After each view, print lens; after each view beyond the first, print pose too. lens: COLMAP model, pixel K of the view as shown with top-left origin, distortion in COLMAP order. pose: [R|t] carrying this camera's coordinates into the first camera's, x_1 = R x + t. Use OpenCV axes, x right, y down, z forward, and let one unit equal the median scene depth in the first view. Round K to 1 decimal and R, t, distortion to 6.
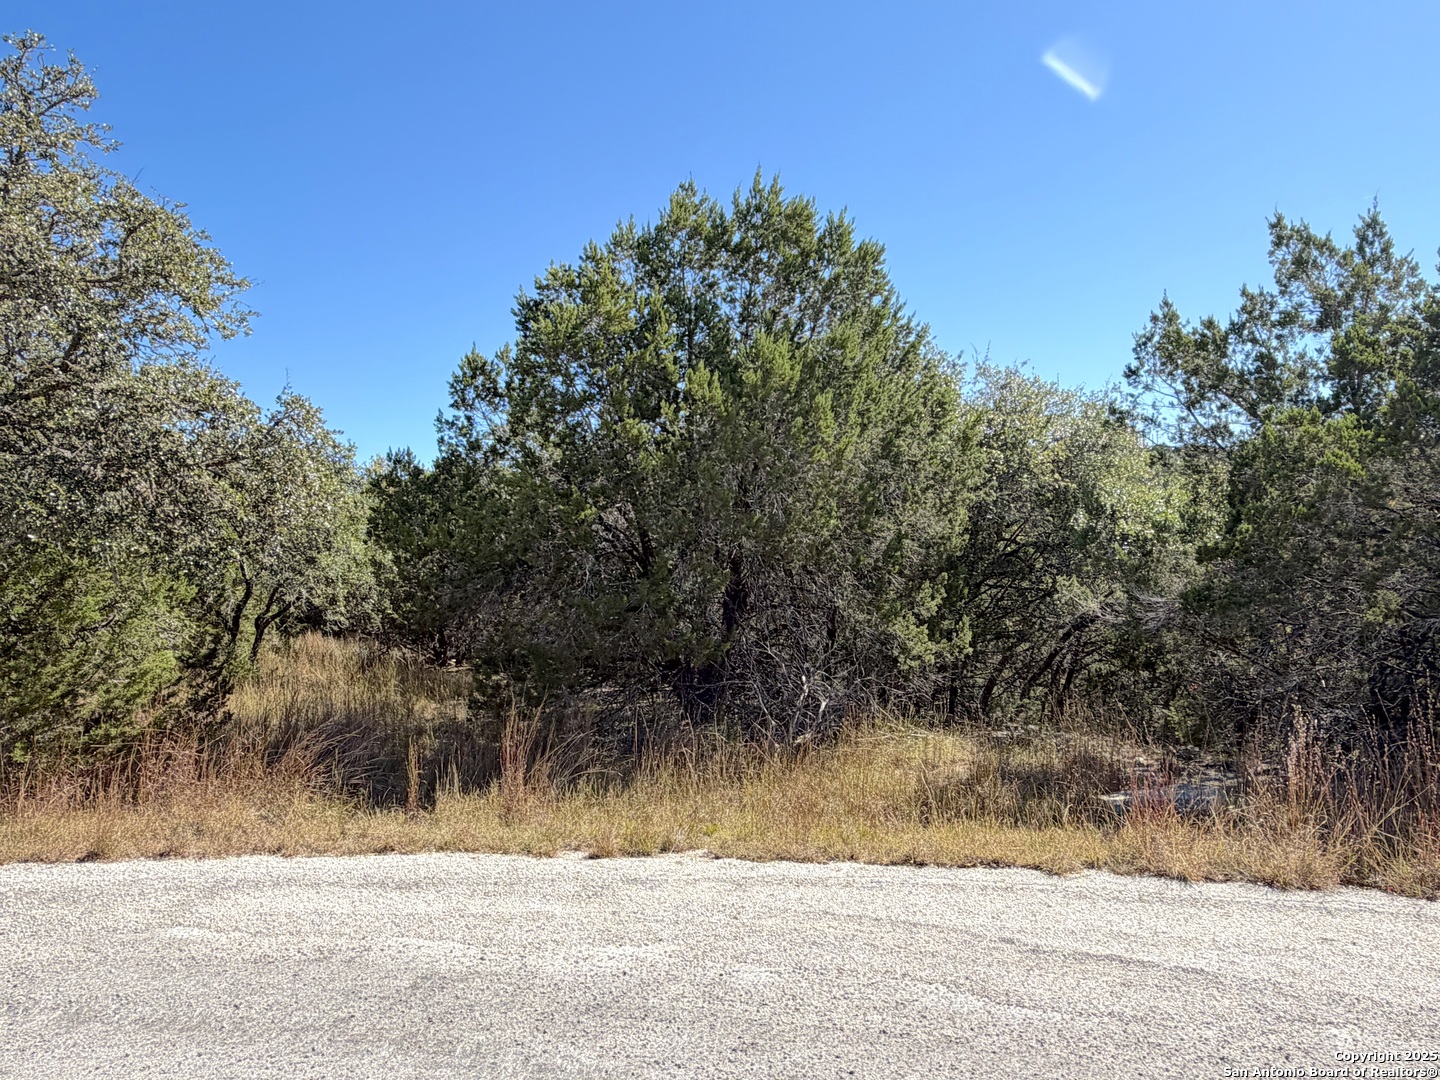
lens RADIAL K [[1013.8, 0, 720.3], [0, 1013.8, 544.6], [0, 0, 1]] dist [-0.012238, -0.004085]
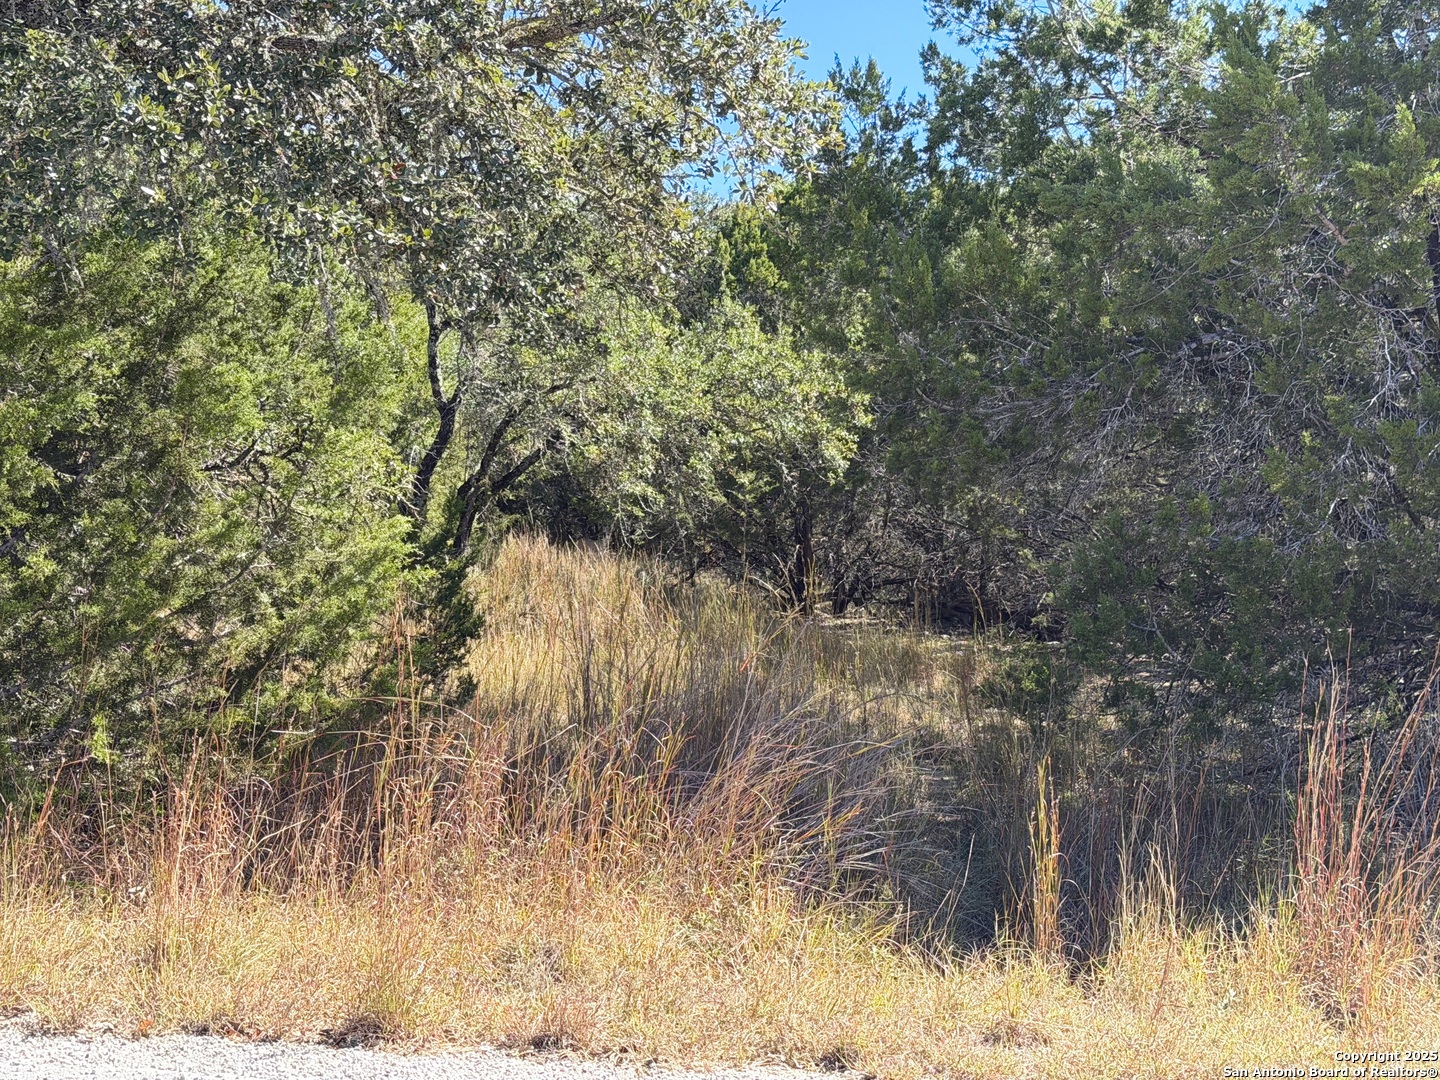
lens RADIAL K [[2133.5, 0, 720.2], [0, 2133.5, 538.9], [0, 0, 1]] dist [0.027825, 0.000000]
pose [[0.964707, 0.032771, -0.261279, -0.204643], [-0.013738, 0.997138, 0.074340, 0.050716], [0.262967, -0.068127, 0.962396, 0.207534]]
